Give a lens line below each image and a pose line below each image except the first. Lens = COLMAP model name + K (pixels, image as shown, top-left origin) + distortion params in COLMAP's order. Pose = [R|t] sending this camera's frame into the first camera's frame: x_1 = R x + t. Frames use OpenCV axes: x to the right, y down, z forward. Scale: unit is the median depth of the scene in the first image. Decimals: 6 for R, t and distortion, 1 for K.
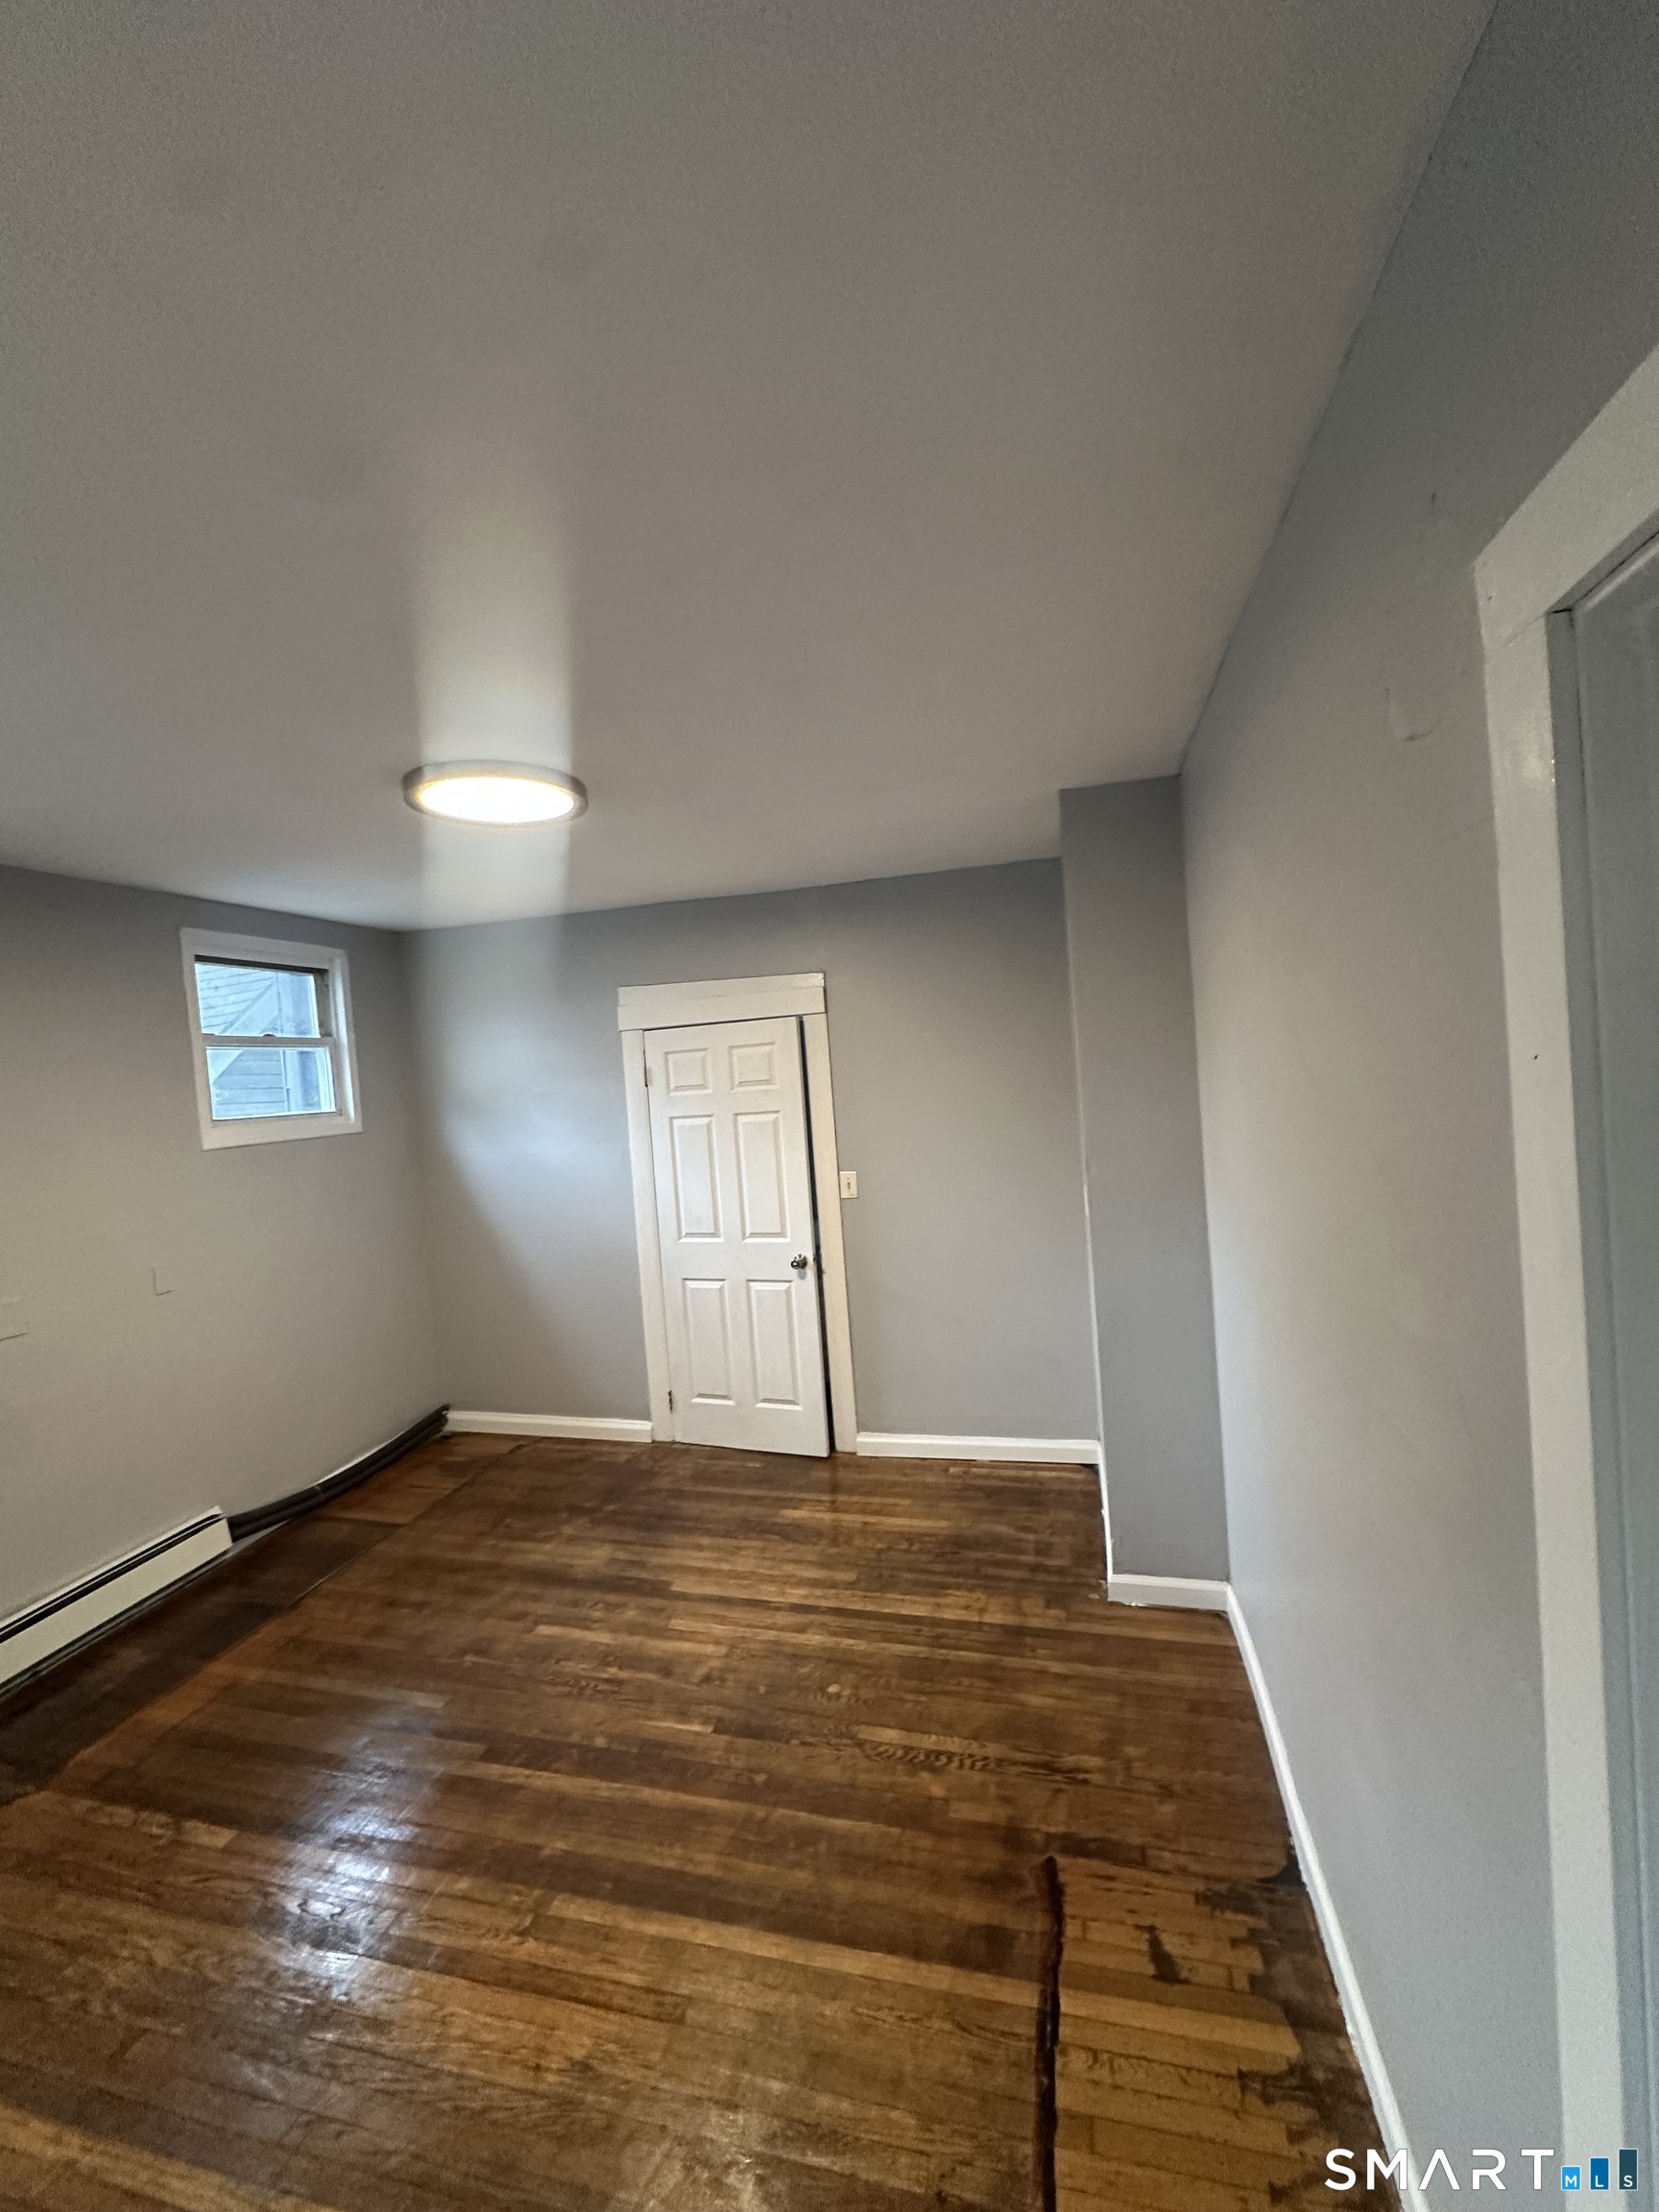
lens RADIAL K [[882.8, 0, 829.5], [0, 882.8, 1106.0], [0, 0, 1]] dist [-0.001736, -0.000163]
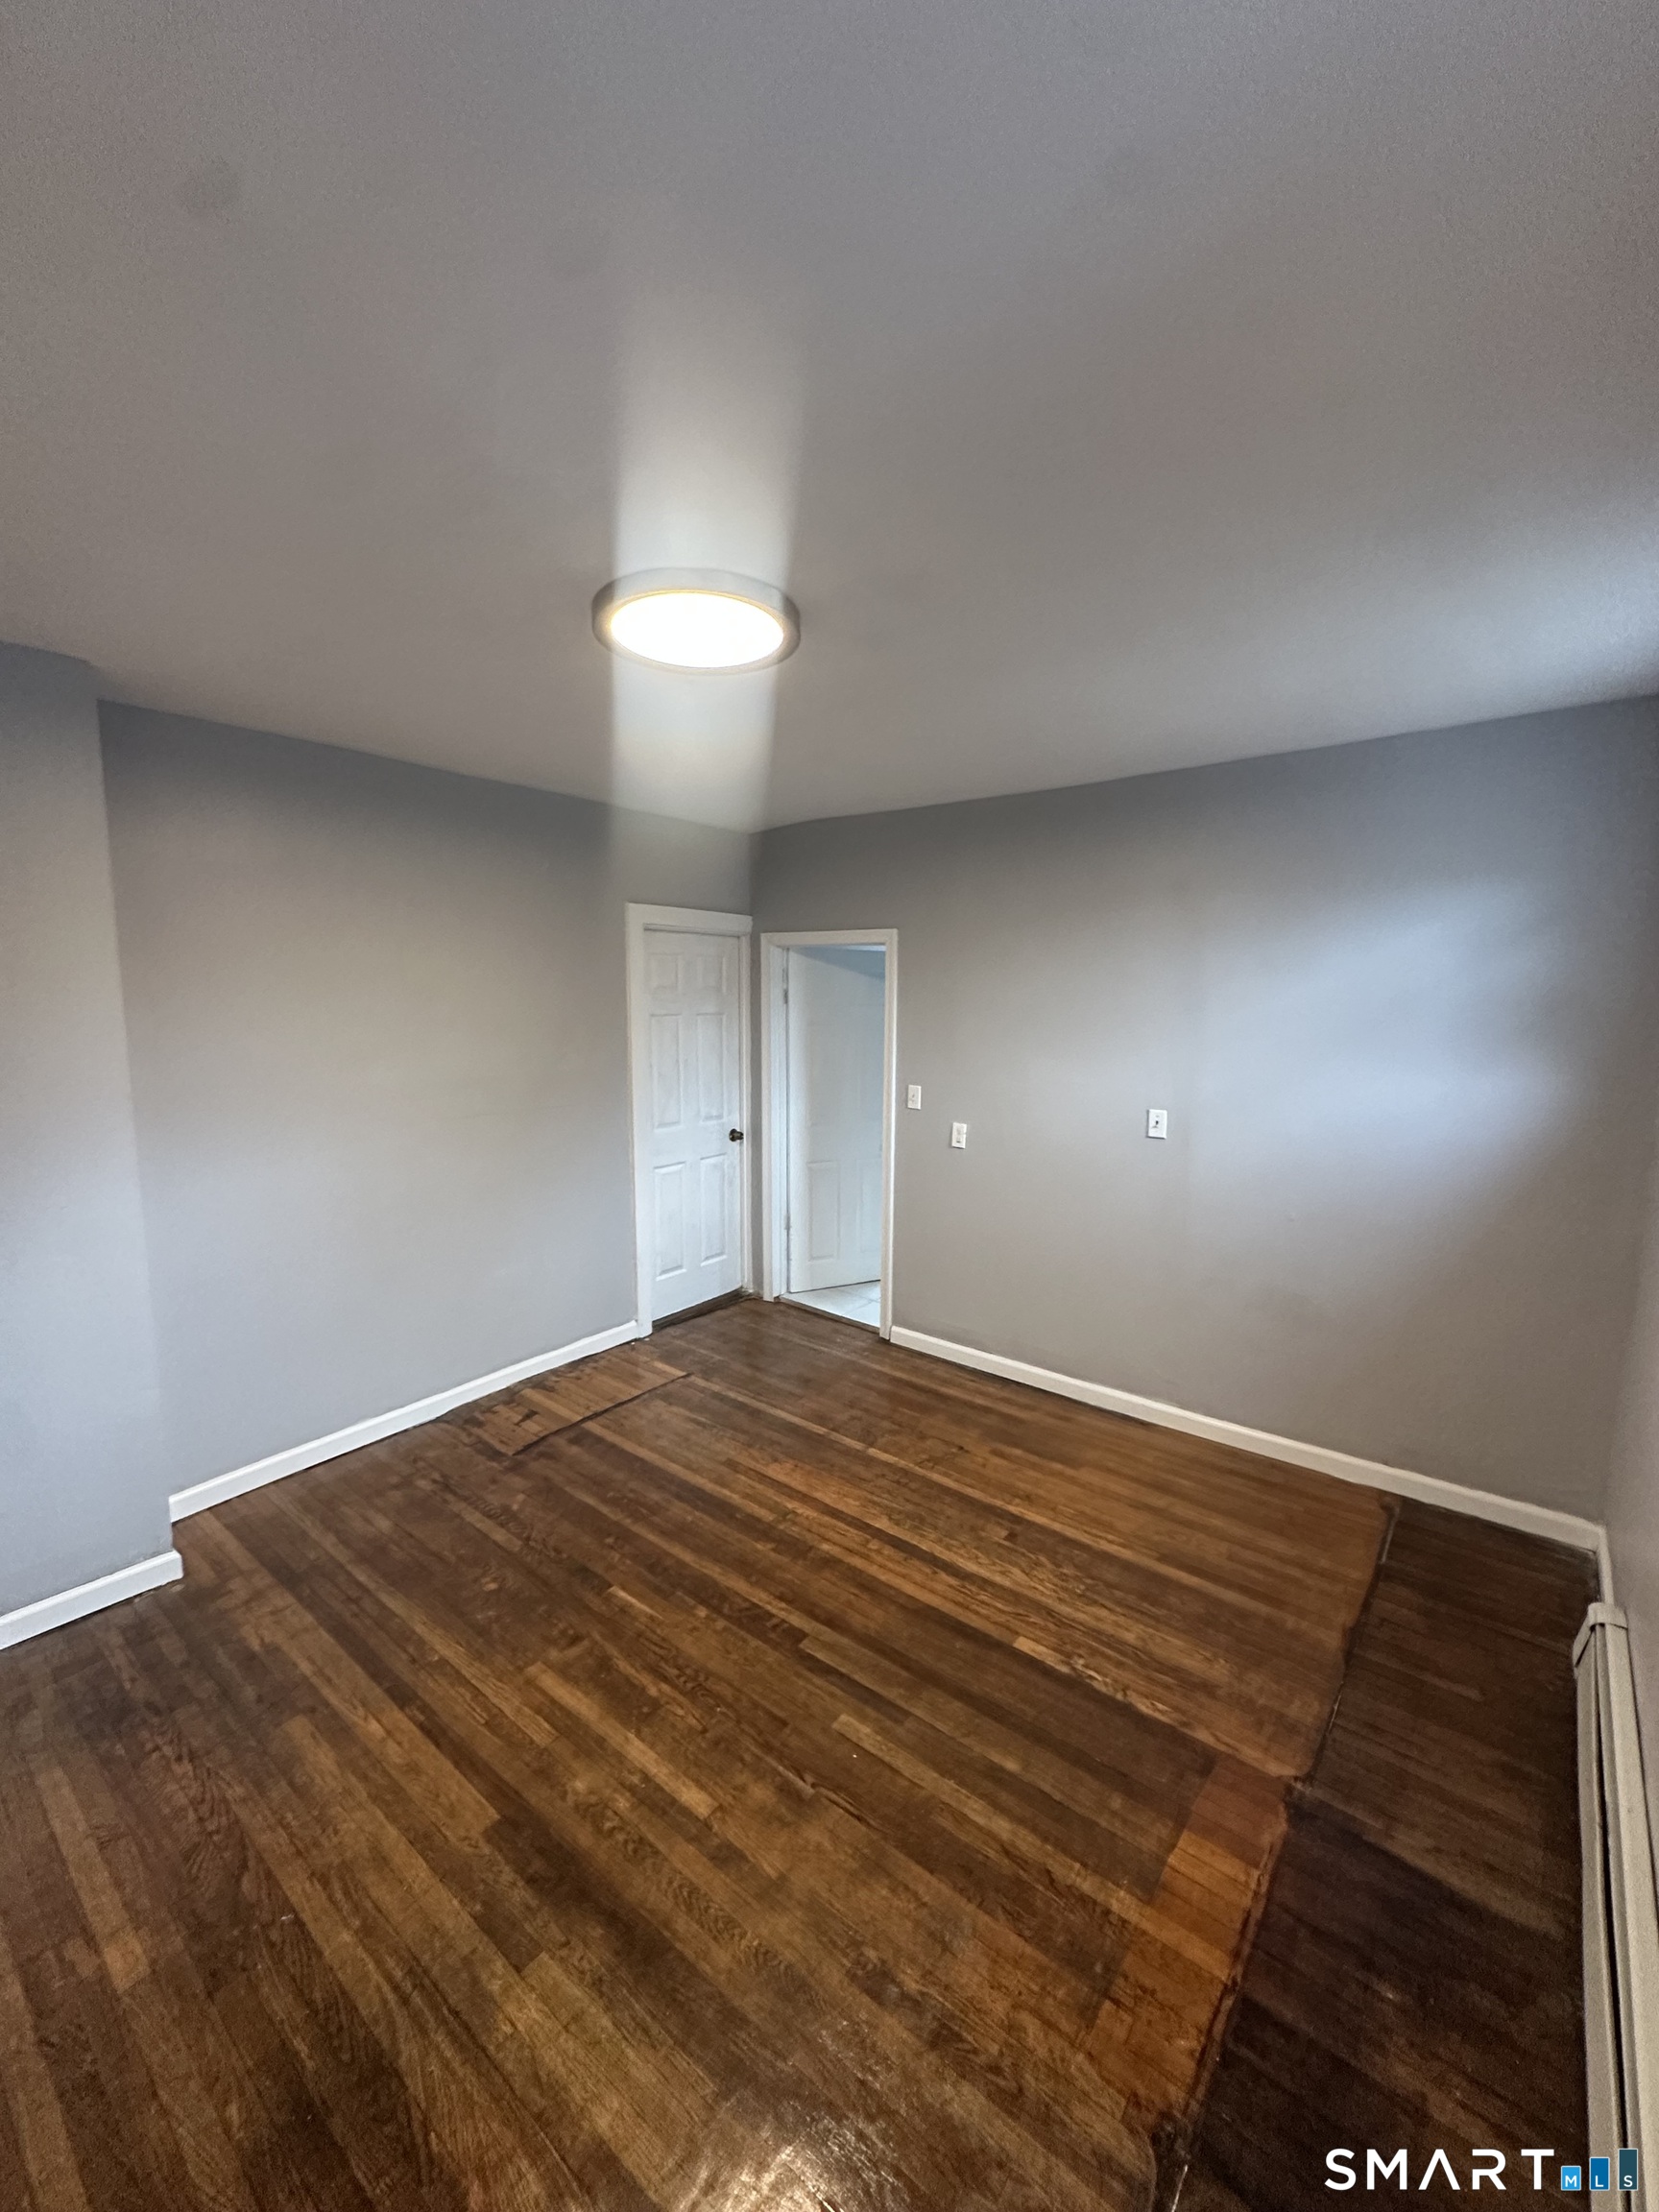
lens RADIAL K [[882.8, 0, 829.5], [0, 882.8, 1106.0], [0, 0, 1]] dist [-0.001736, -0.000163]
pose [[-0.911895, 0.013747, 0.410193, -0.830194], [0.074587, 0.988347, 0.132693, -0.001593], [-0.403589, 0.151597, -0.902294, 1.779273]]
